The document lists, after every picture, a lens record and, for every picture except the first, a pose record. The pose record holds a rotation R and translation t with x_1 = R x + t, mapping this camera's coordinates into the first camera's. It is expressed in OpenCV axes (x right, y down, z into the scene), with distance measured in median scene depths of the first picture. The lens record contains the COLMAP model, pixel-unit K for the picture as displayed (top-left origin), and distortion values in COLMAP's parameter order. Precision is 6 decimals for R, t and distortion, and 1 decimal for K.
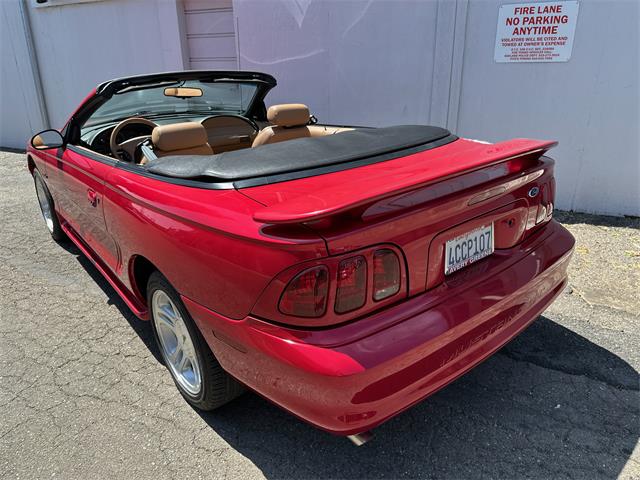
lens RADIAL K [[457.8, 0, 317.4], [0, 457.8, 240.1], [0, 0, 1]] dist [0.002100, -0.006856]
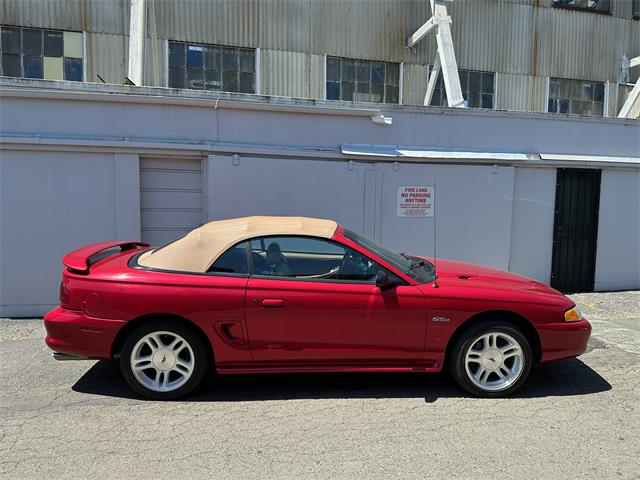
lens RADIAL K [[450.0, 0, 322.1], [0, 450.0, 246.0], [0, 0, 1]] dist [0.061859, -0.074917]
pose [[0.757012, -0.035580, 0.652431, -1.001864], [0.218904, 0.954622, -0.201933, -0.006356], [-0.615640, 0.295686, 0.730450, -0.024620]]
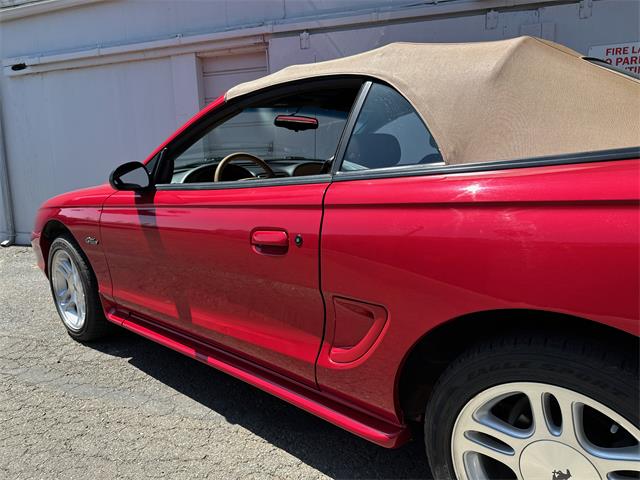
lens RADIAL K [[457.8, 0, 317.4], [0, 457.8, 240.1], [0, 0, 1]] dist [0.002100, -0.006856]
pose [[0.986447, -0.050648, 0.156068, -0.332321], [0.081872, 0.976231, -0.200672, 0.019307], [-0.142194, 0.210730, 0.967147, 0.260430]]
